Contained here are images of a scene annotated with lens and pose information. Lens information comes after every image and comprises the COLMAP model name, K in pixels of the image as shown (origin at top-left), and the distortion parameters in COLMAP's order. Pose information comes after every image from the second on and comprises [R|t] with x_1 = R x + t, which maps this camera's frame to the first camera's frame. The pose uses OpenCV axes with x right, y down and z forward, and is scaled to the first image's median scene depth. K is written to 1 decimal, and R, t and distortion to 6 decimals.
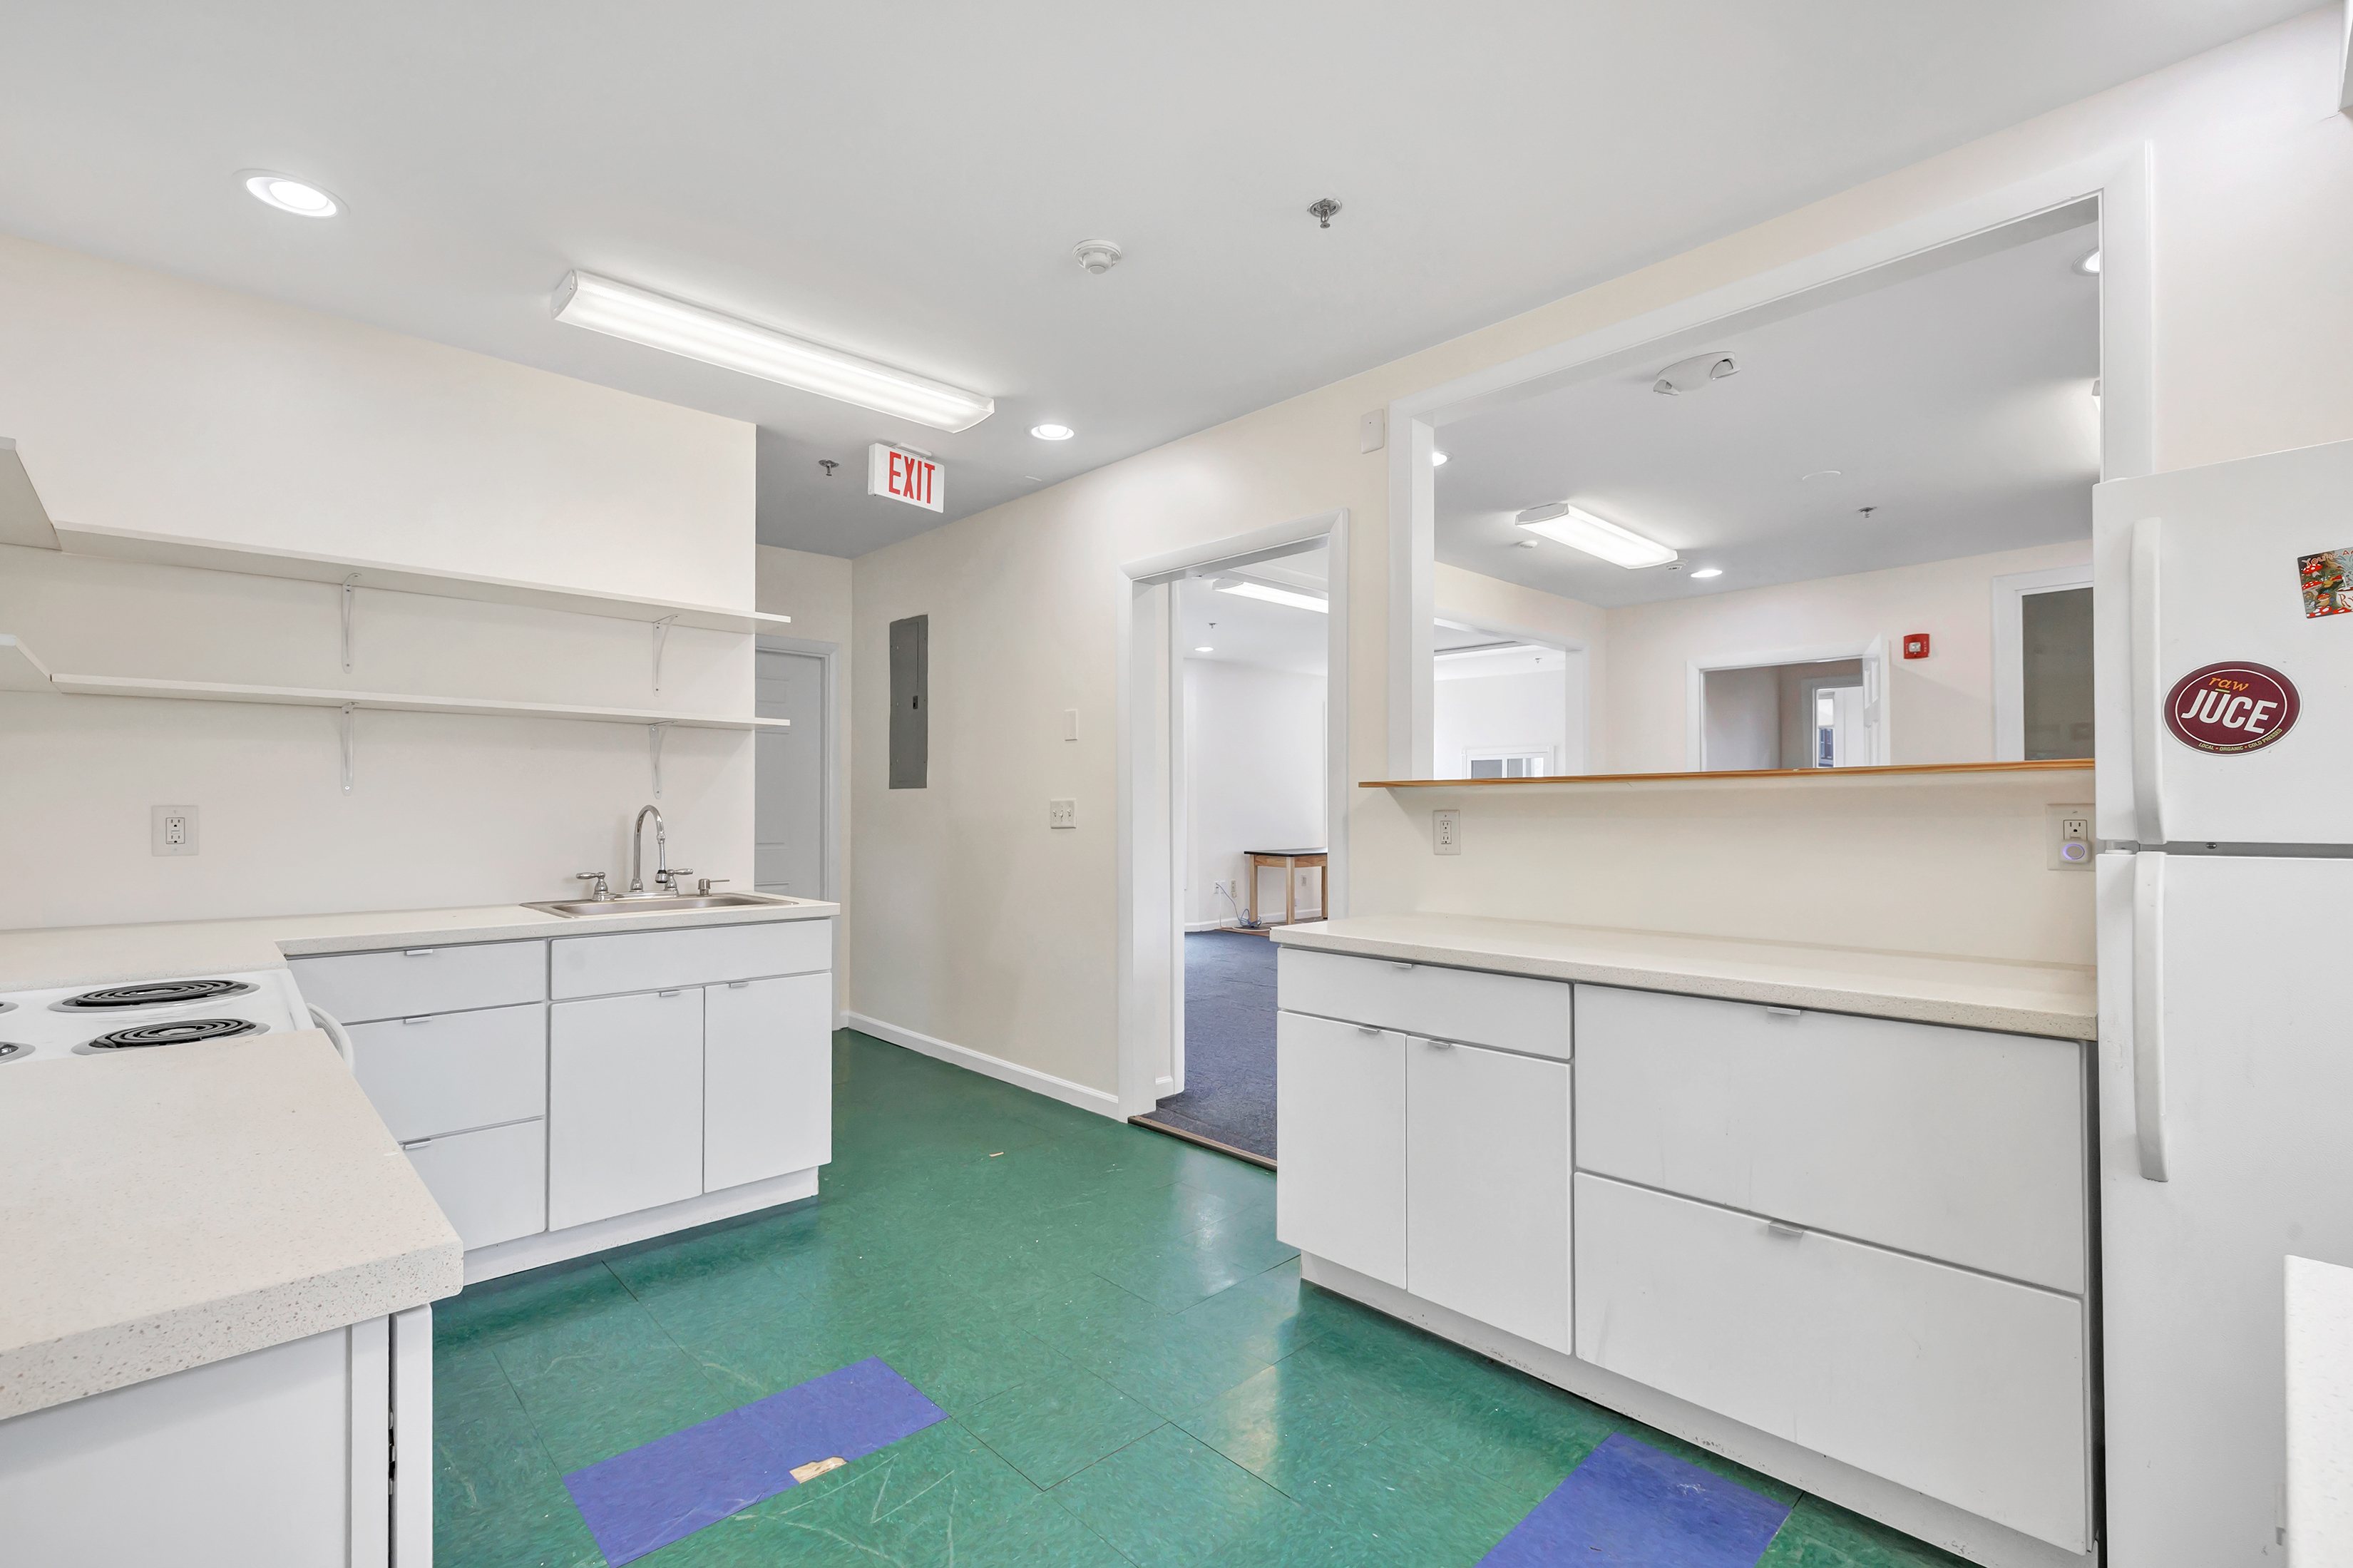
lens RADIAL K [[1035.2, 0, 1176.5], [0, 1035.2, 784.0], [0, 0, 1]] dist [0.000834, 0.000332]
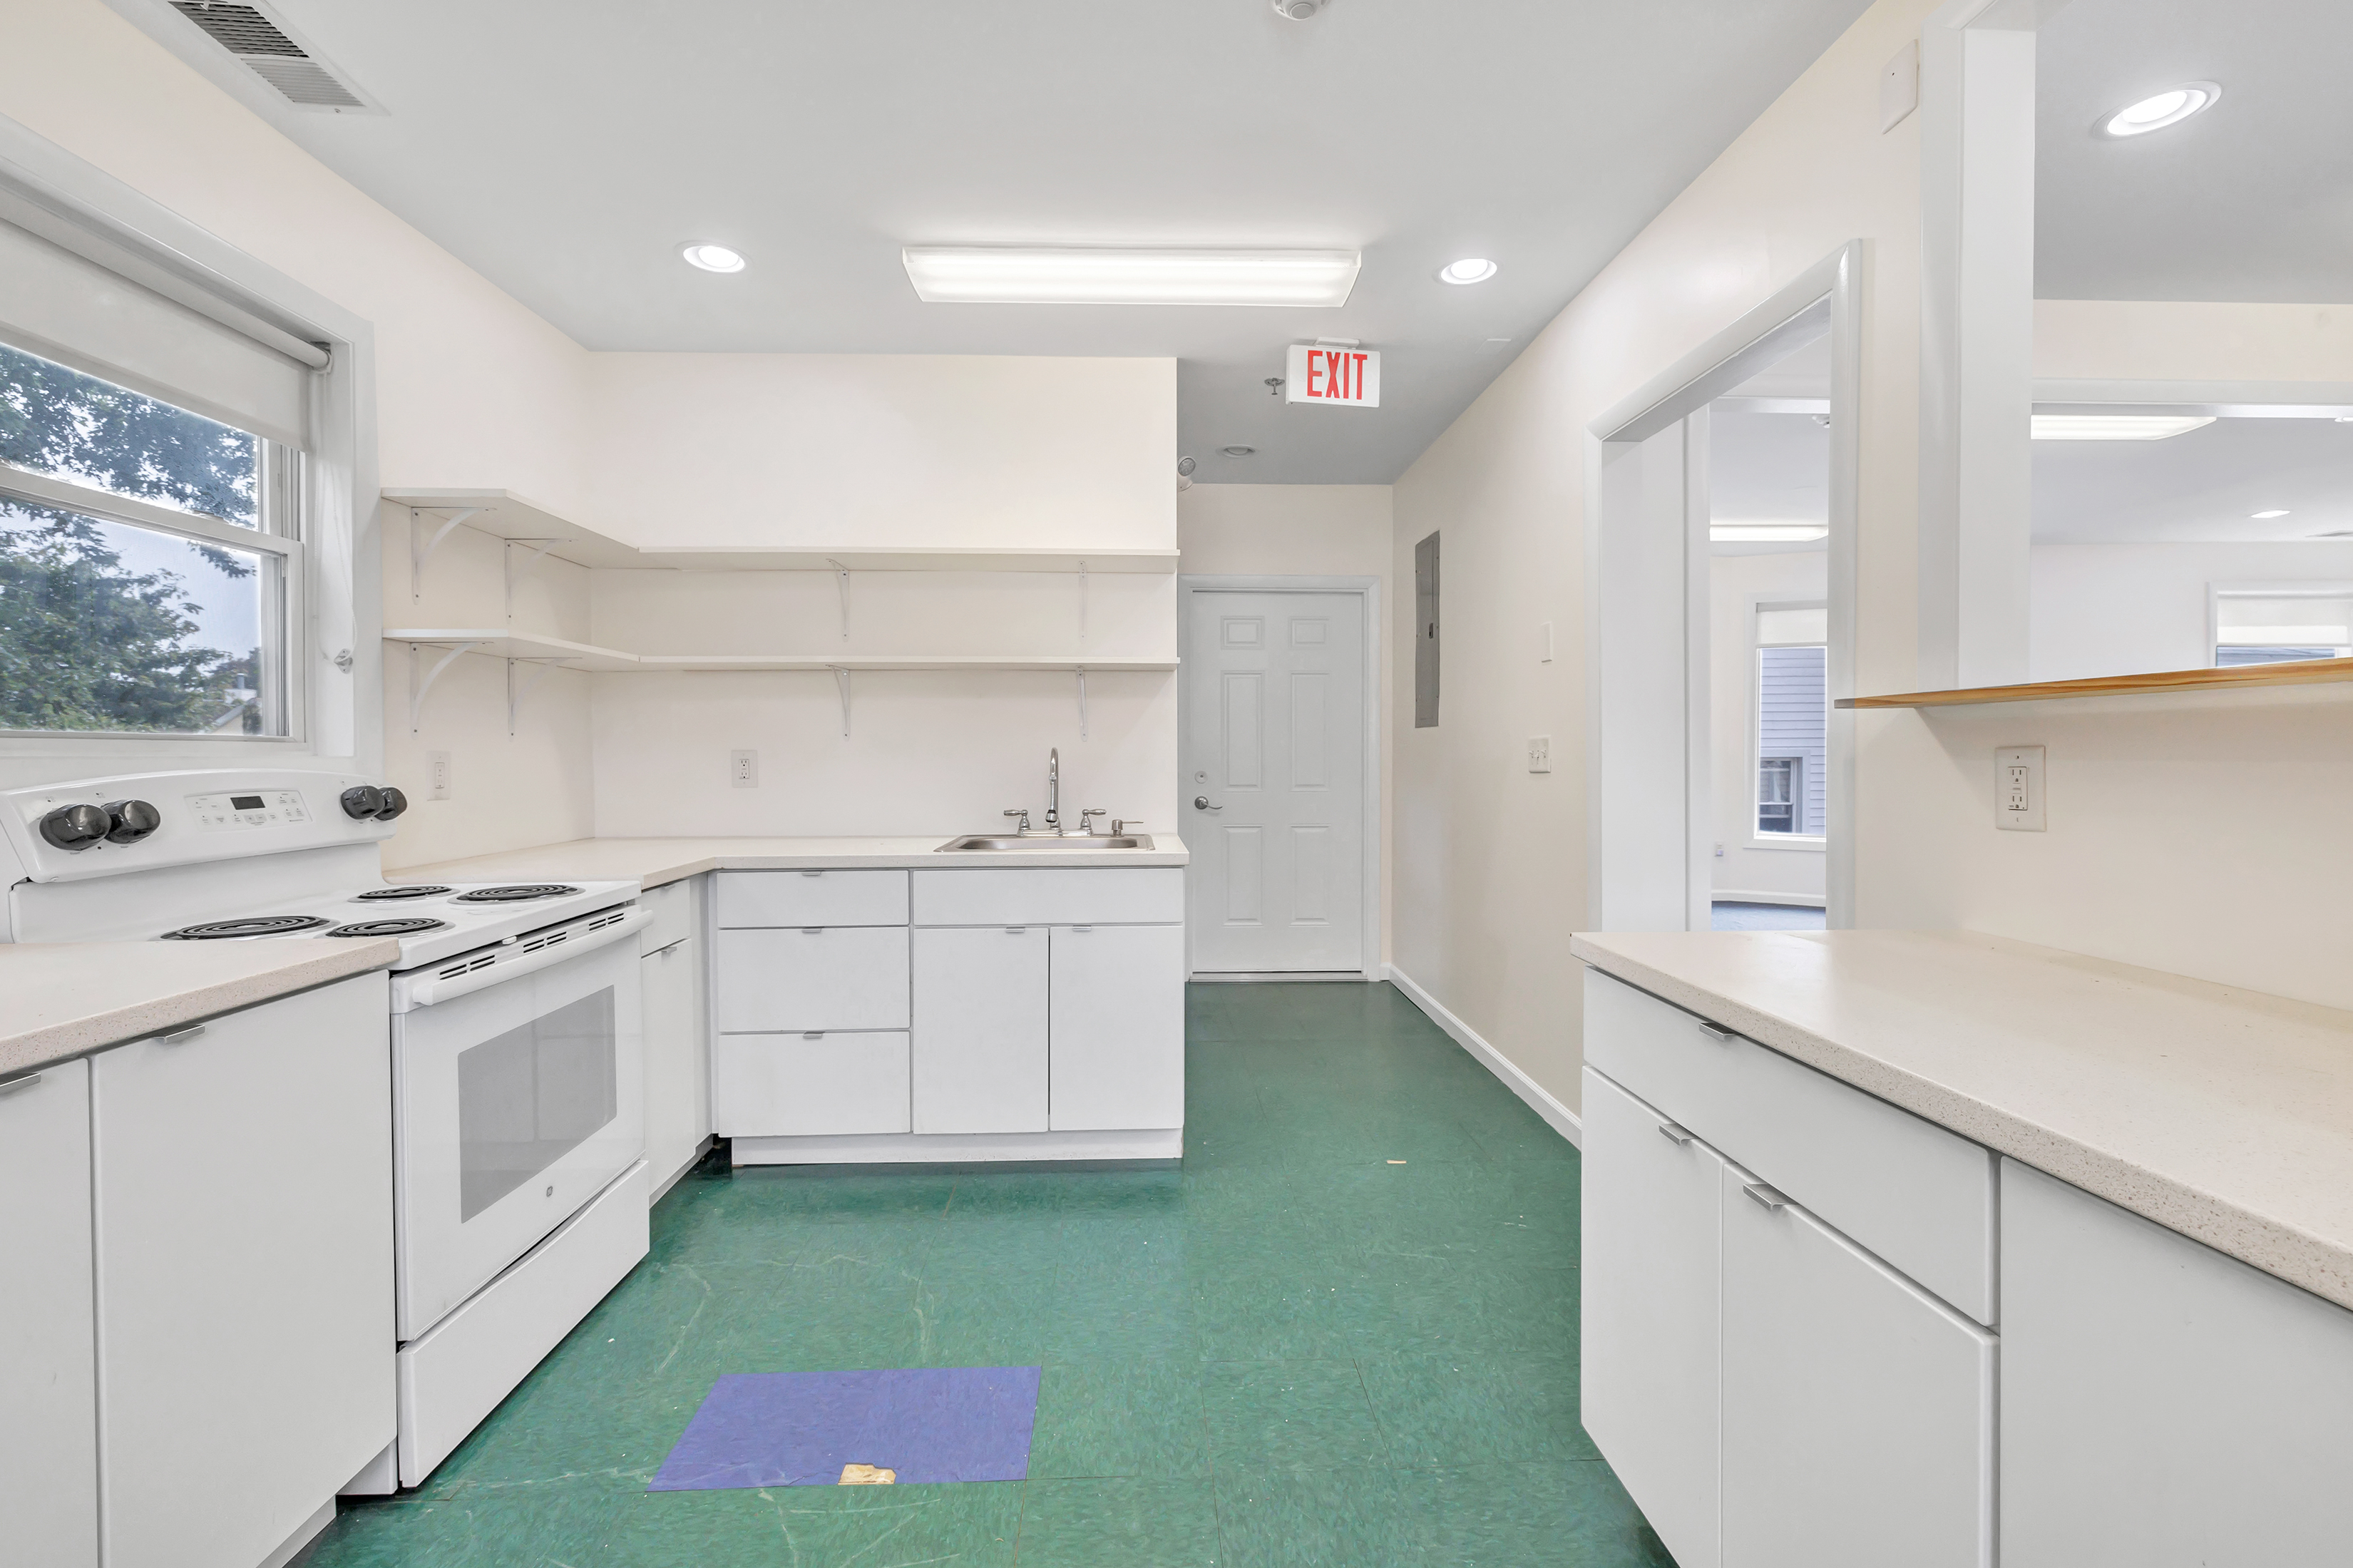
lens RADIAL K [[1016.6, 0, 1177.1], [0, 1016.6, 756.2], [0, 0, 1]] dist [-0.002683, 0.000233]
pose [[0.754785, -0.001282, -0.655971, 0.242860], [0.020222, 0.999568, 0.021314, 0.009418], [0.655661, -0.029352, 0.754485, 0.288194]]
